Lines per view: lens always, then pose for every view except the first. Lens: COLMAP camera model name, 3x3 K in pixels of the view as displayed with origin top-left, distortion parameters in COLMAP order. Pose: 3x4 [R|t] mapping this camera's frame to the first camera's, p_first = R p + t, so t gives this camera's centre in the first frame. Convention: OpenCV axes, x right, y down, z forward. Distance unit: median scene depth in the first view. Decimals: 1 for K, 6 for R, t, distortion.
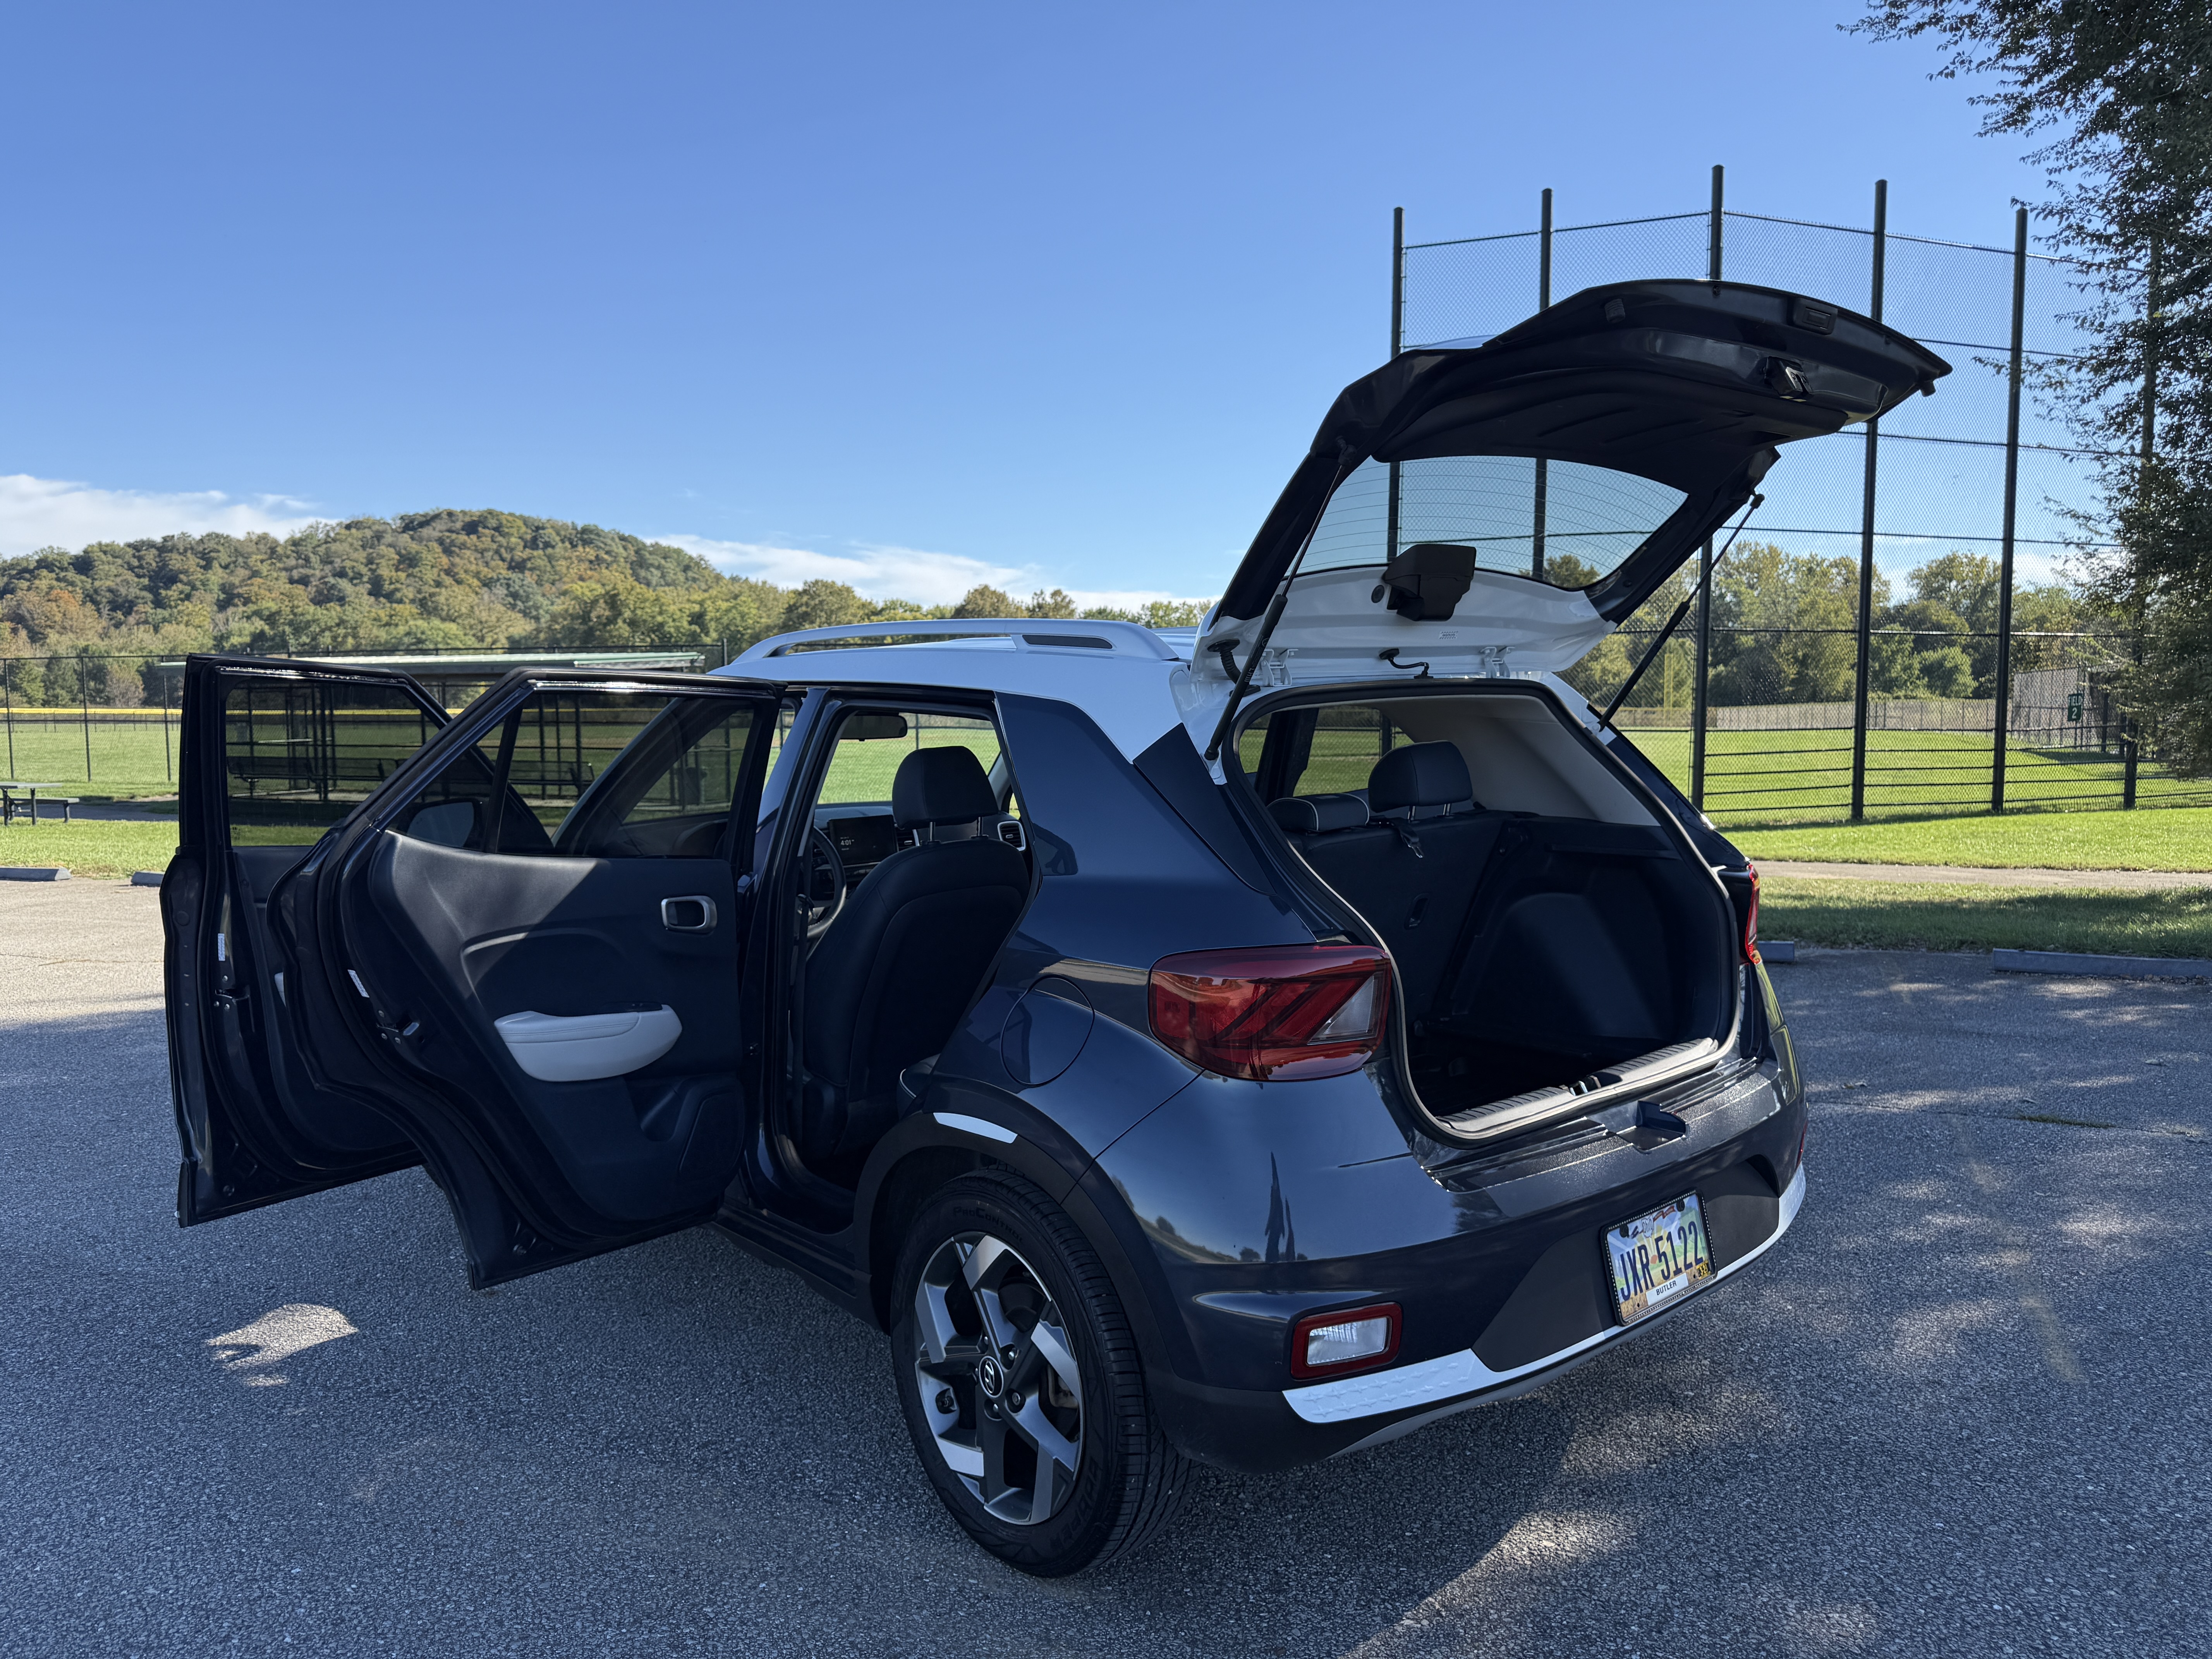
lens RADIAL K [[1605.1, 0, 1106.0], [0, 1605.1, 829.5], [0, 0, 1]] dist [-0.006935, -0.005133]
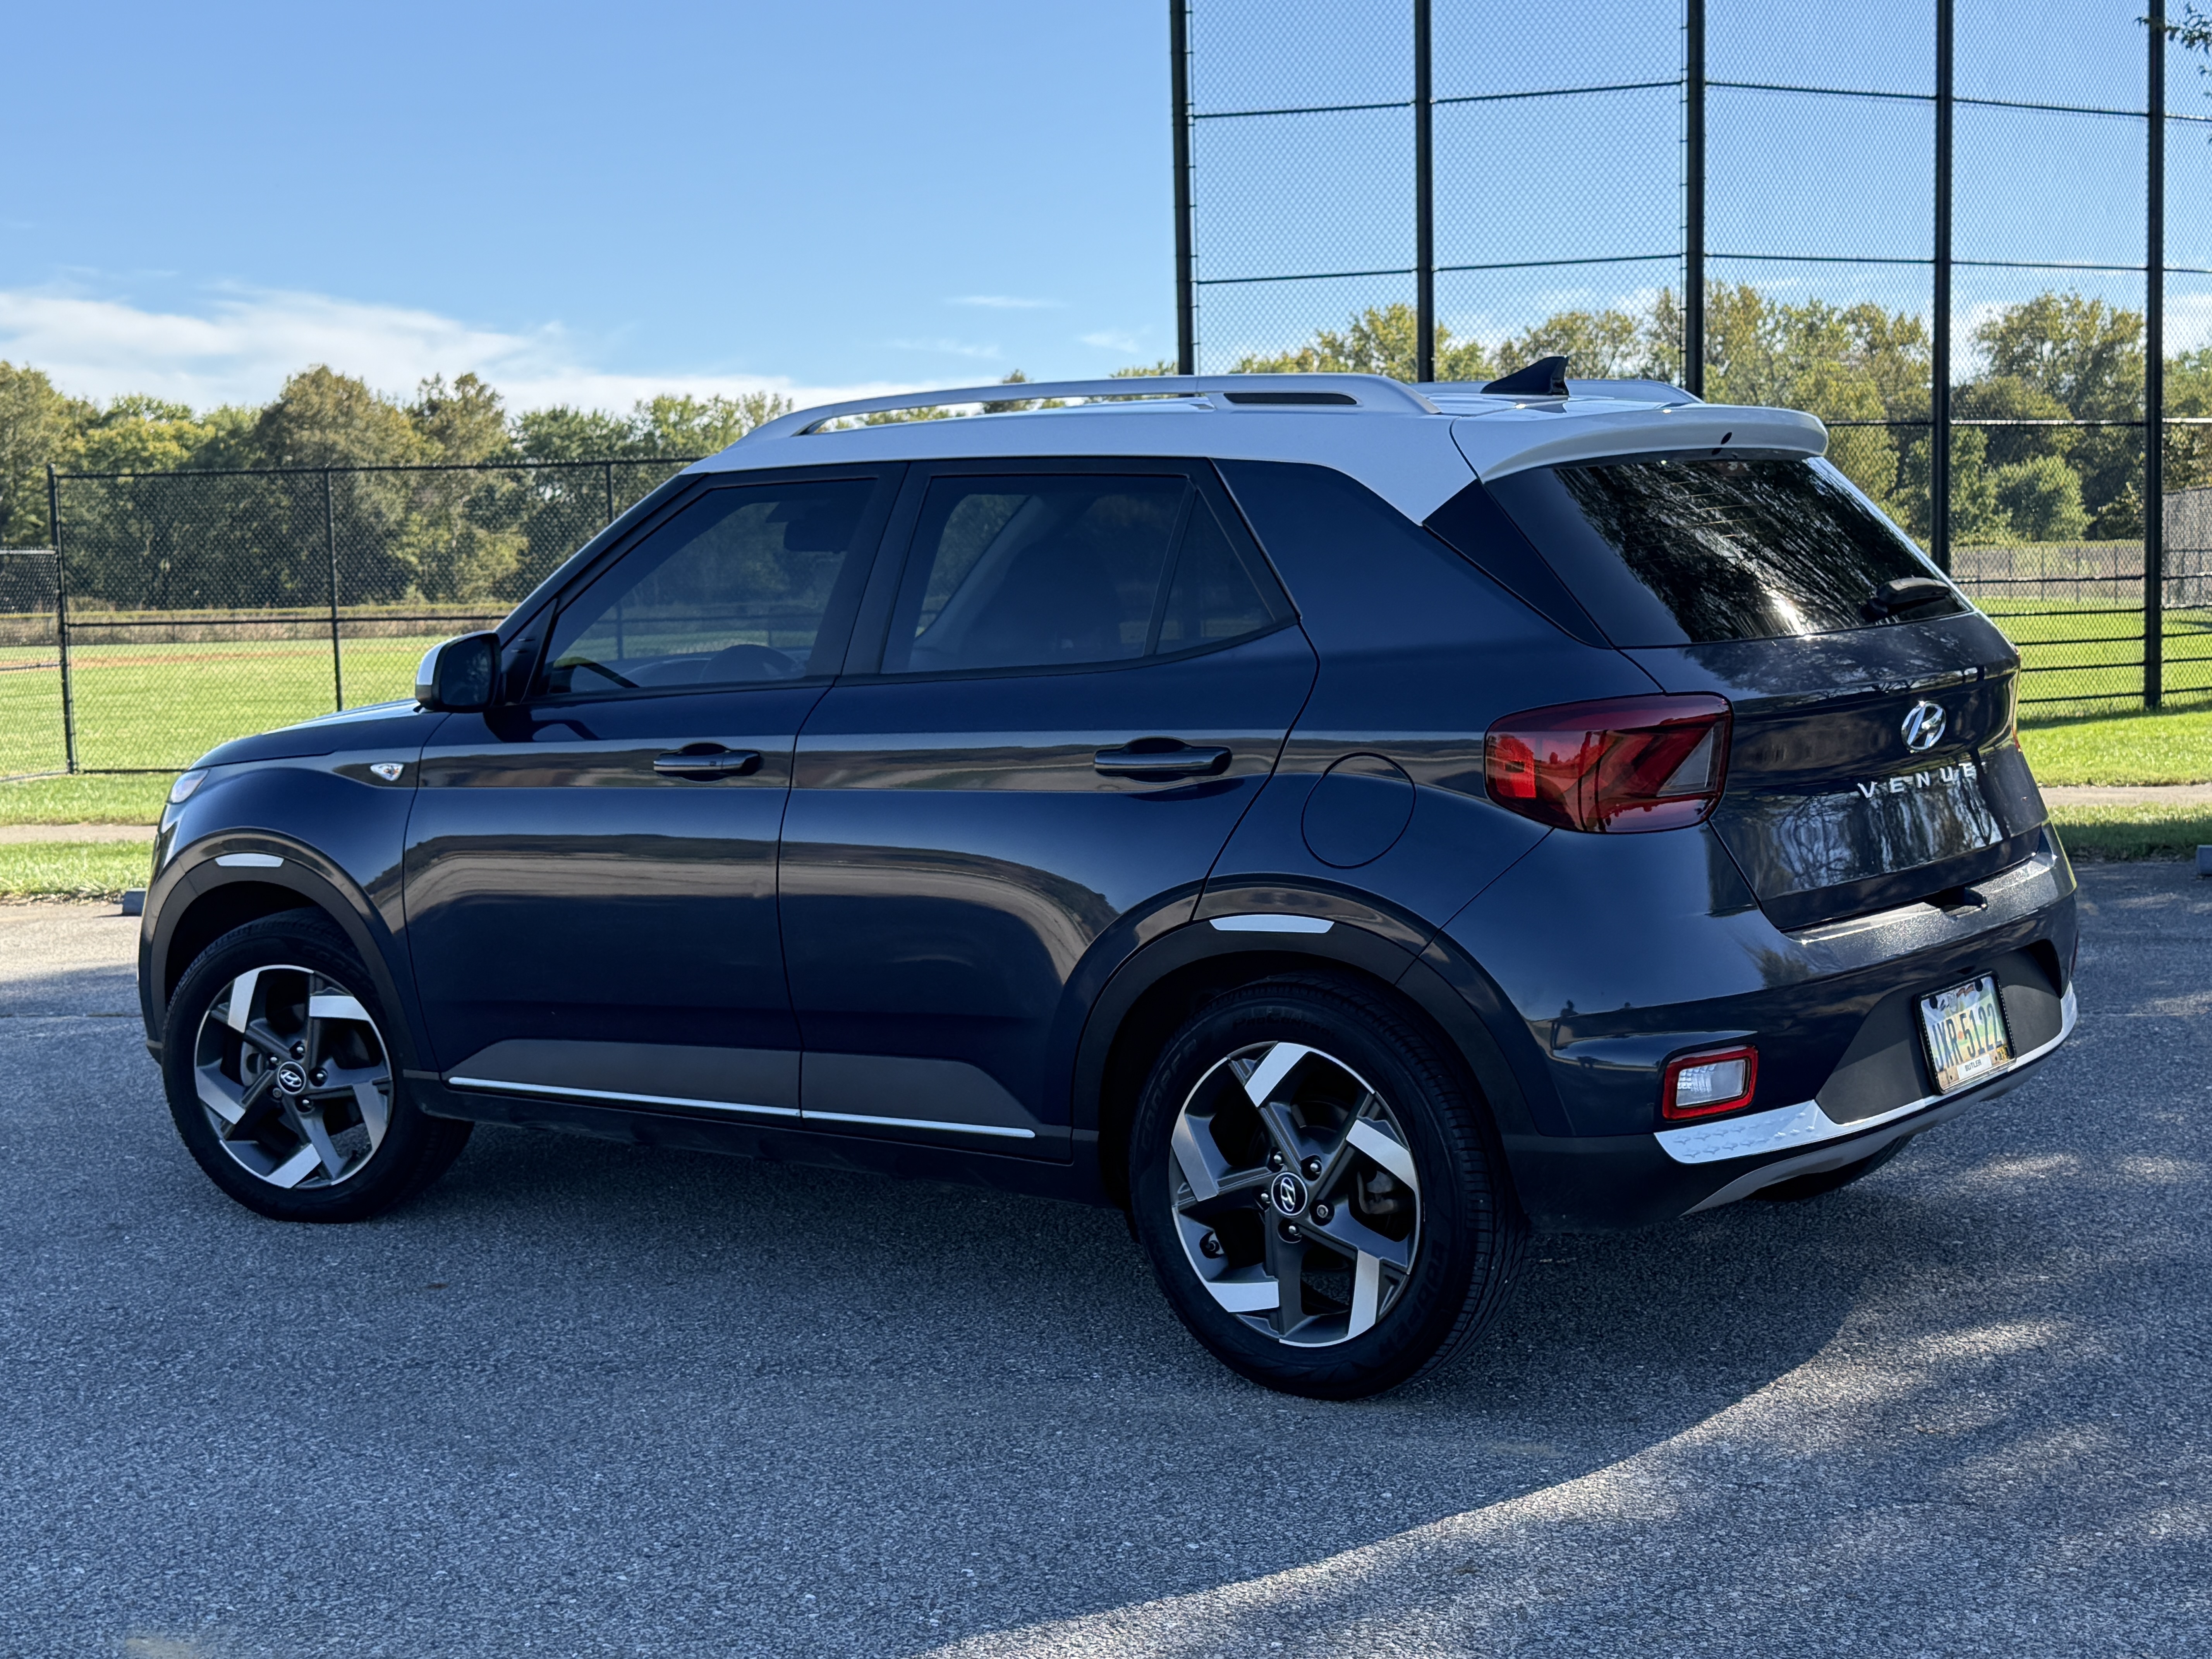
lens RADIAL K [[2824.3, 0, 1106.0], [0, 2824.3, 829.5], [0, 0, 1]] dist [-0.006488, 0.088777]
pose [[0.987368, -0.035828, 0.154338, -0.404533], [0.033689, 0.999297, 0.016450, 0.098357], [-0.154819, -0.011042, 0.987881, -0.565803]]
